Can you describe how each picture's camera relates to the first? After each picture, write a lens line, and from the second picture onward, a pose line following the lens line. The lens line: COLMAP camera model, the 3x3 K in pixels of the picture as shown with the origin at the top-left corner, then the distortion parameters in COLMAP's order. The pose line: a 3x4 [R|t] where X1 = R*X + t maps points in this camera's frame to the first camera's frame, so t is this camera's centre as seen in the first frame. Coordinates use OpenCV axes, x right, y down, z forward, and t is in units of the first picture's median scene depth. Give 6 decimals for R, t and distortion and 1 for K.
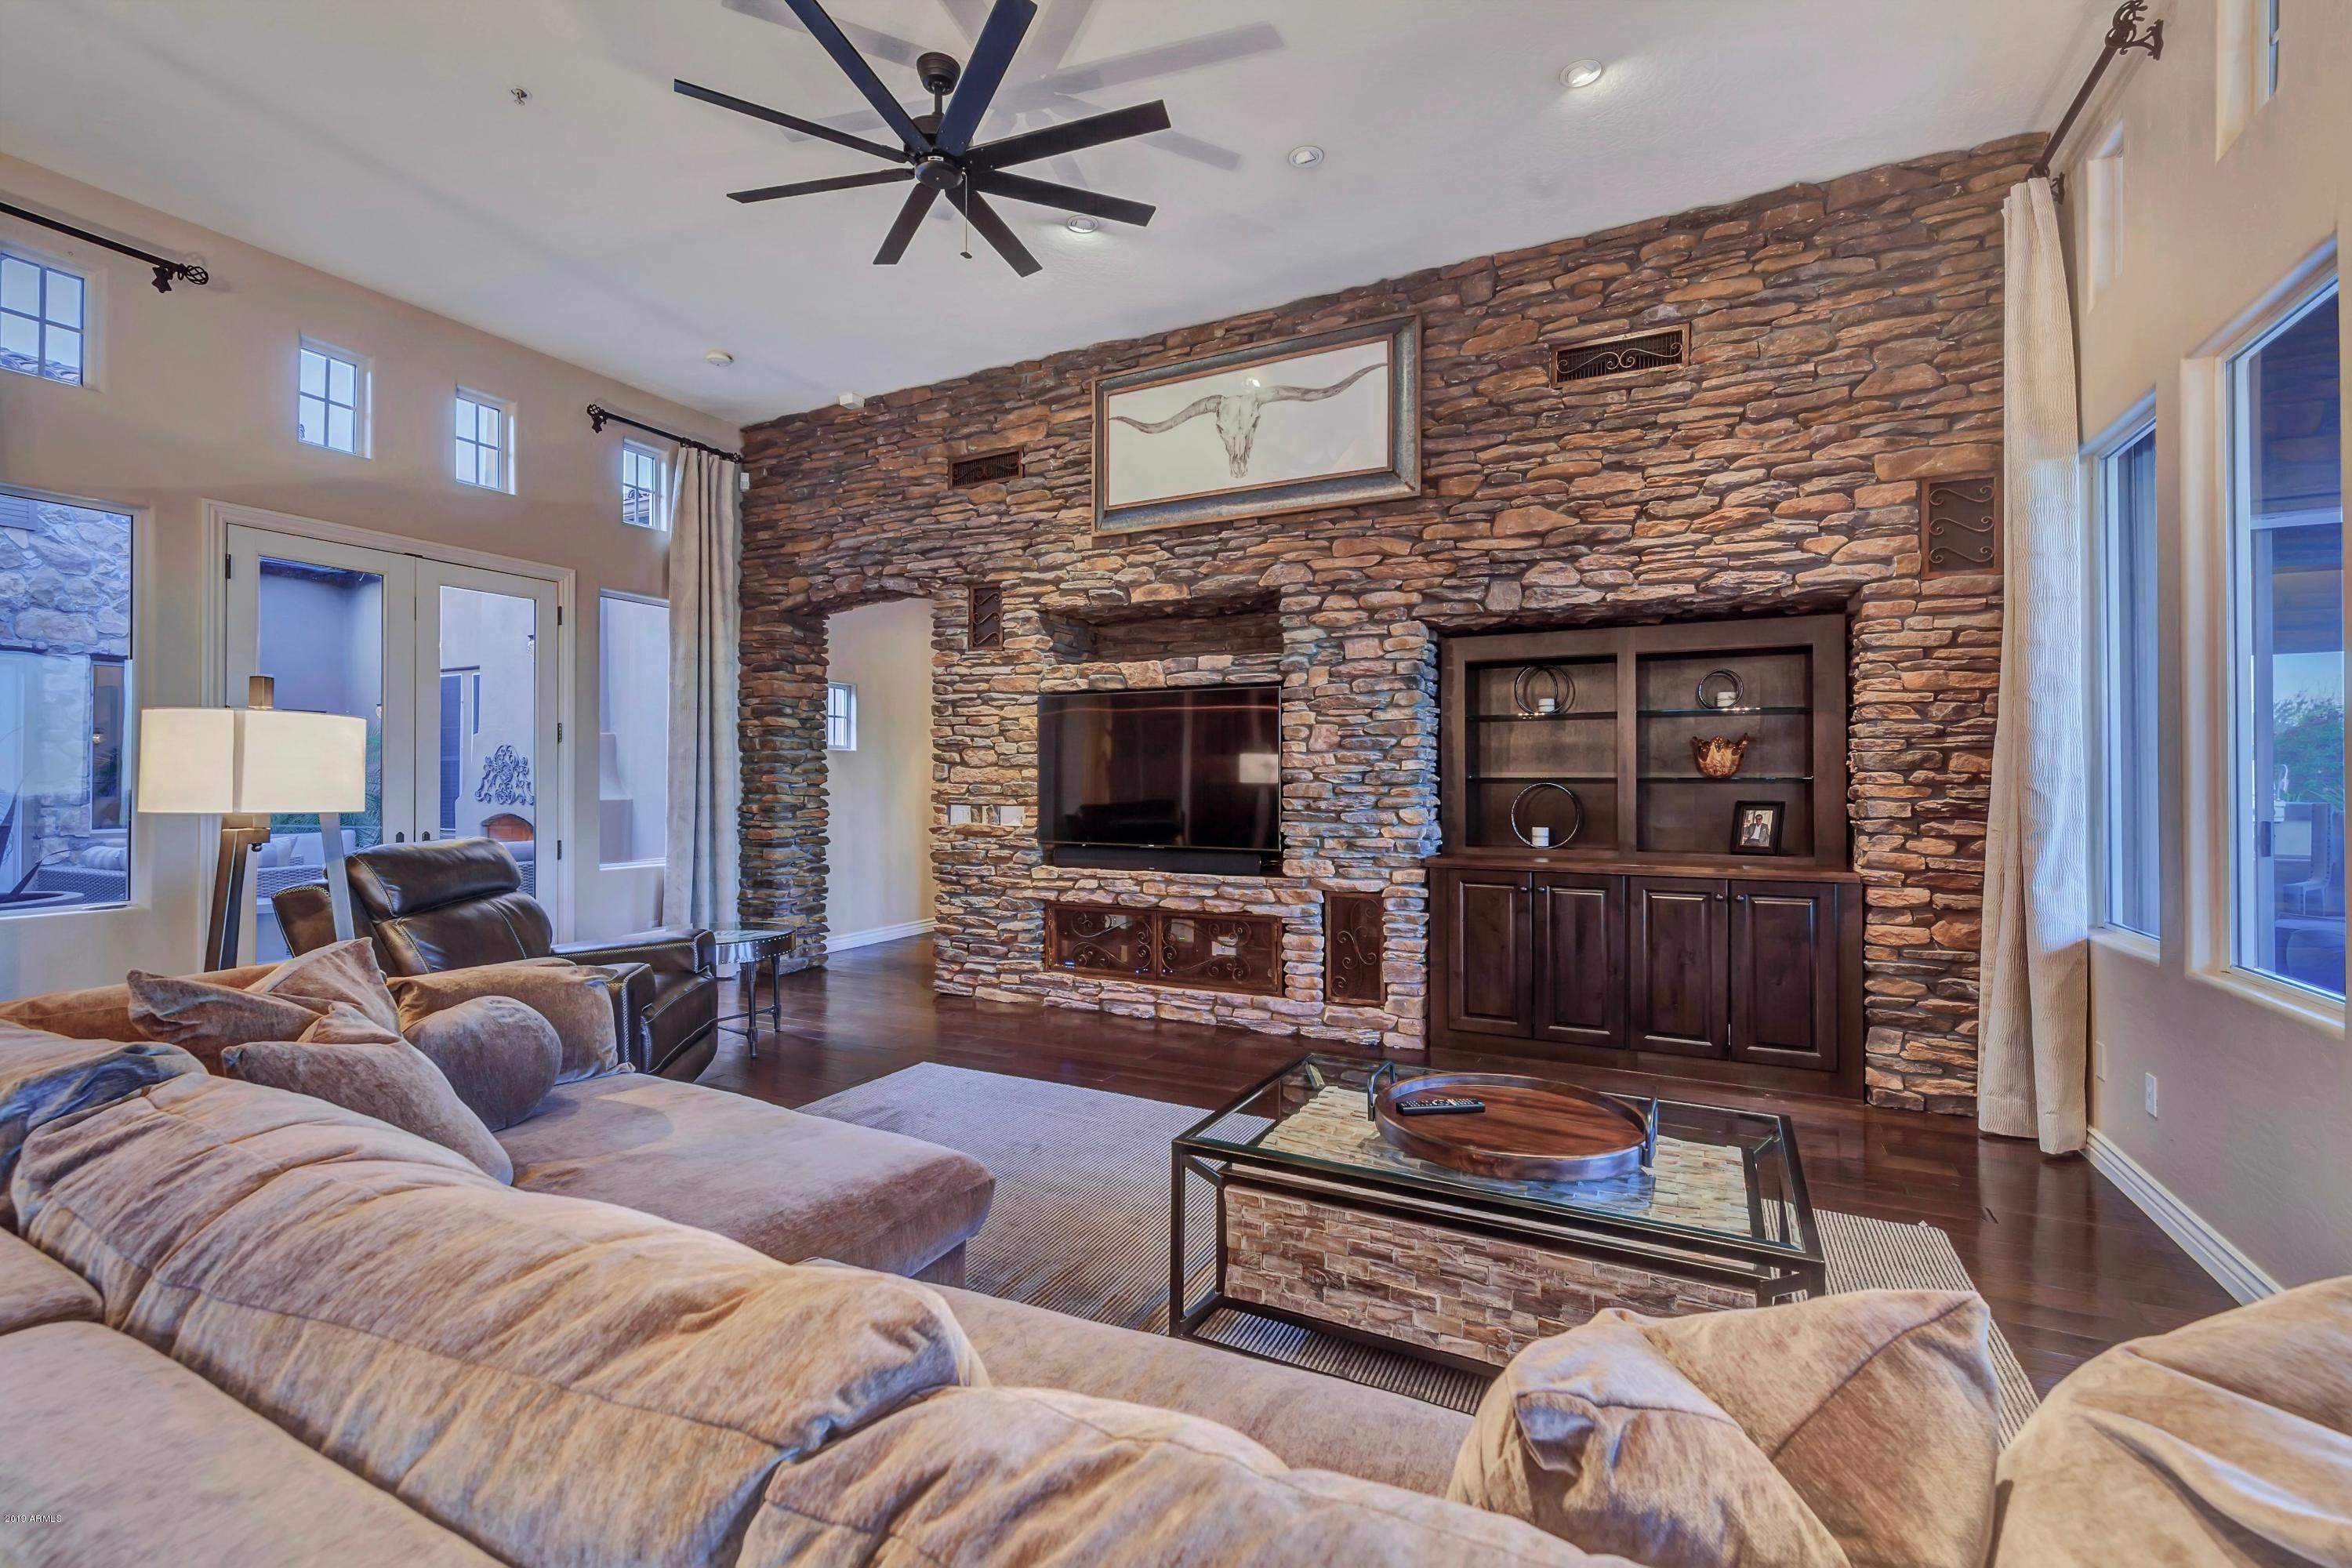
lens RADIAL K [[1014.3, 0, 1169.2], [0, 1014.3, 772.4], [0, 0, 1]] dist [-0.000633, -0.000105]
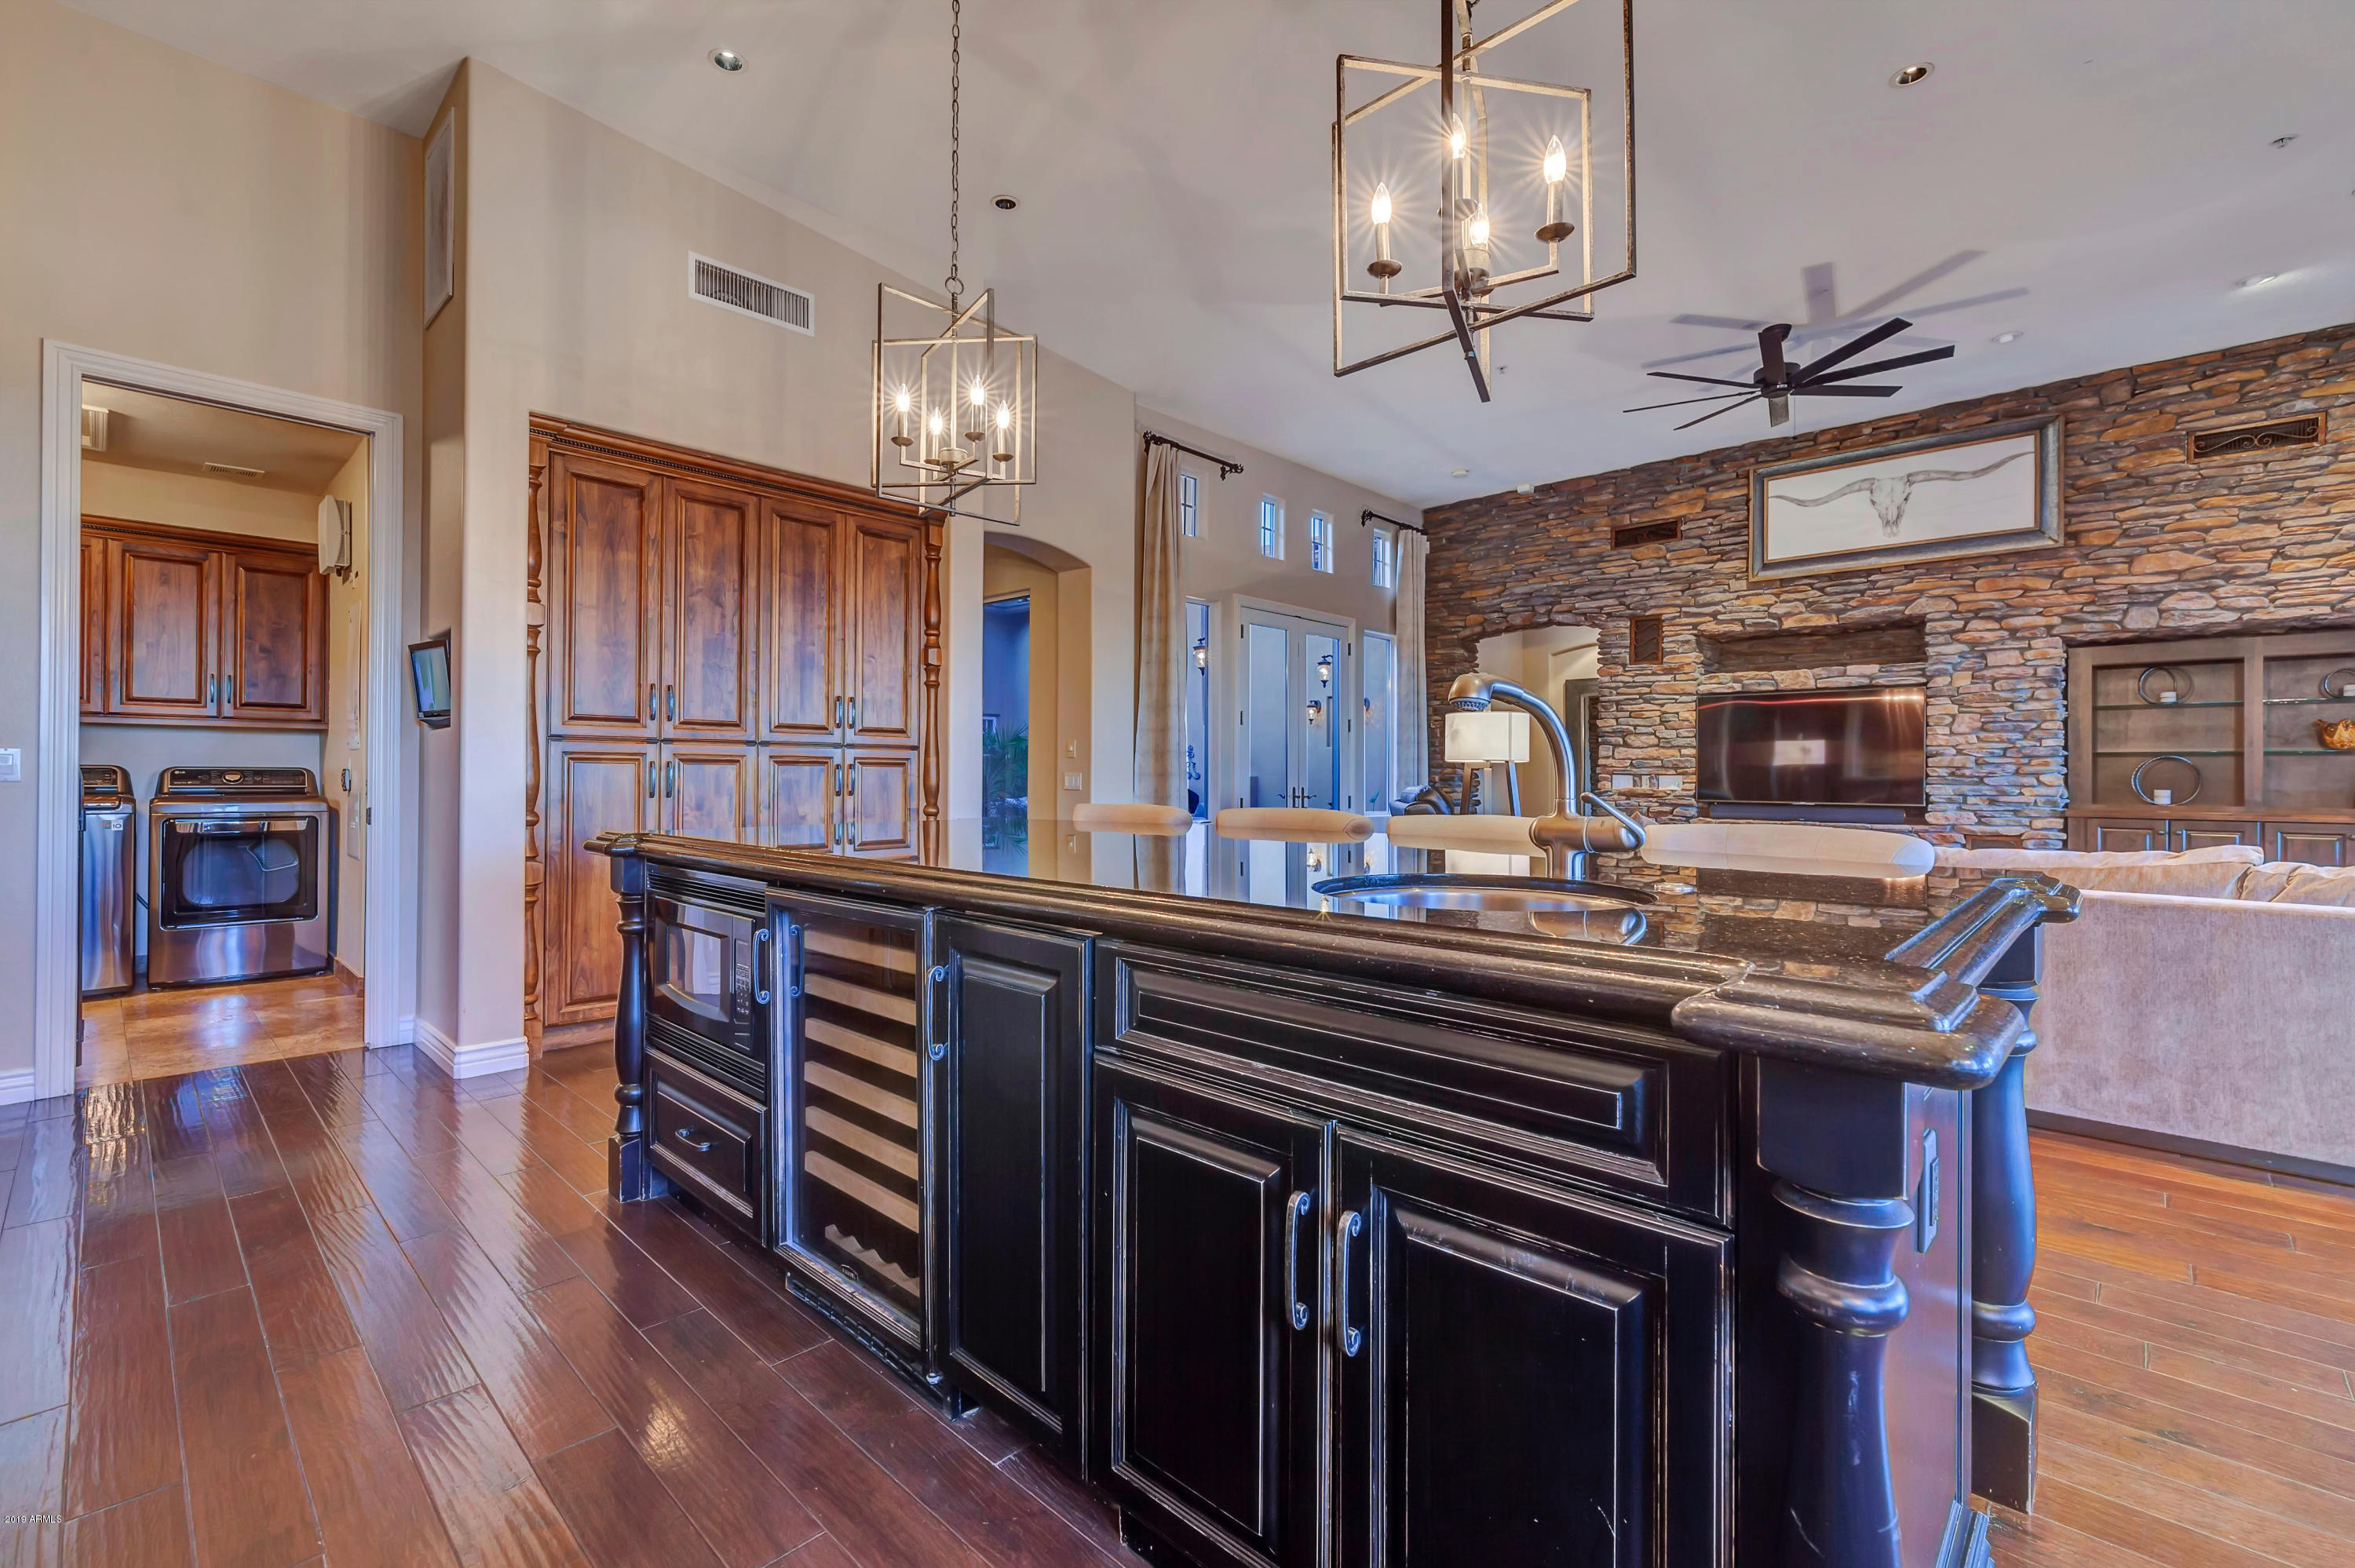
lens RADIAL K [[1015.5, 0, 1161.6], [0, 1015.5, 771.8], [0, 0, 1]] dist [-0.000633, -0.000105]
pose [[0.955958, 0.004270, -0.293472, -0.489928], [-0.003384, 0.999988, 0.003526, 0.030375], [0.293483, -0.002377, 0.955961, -0.640758]]
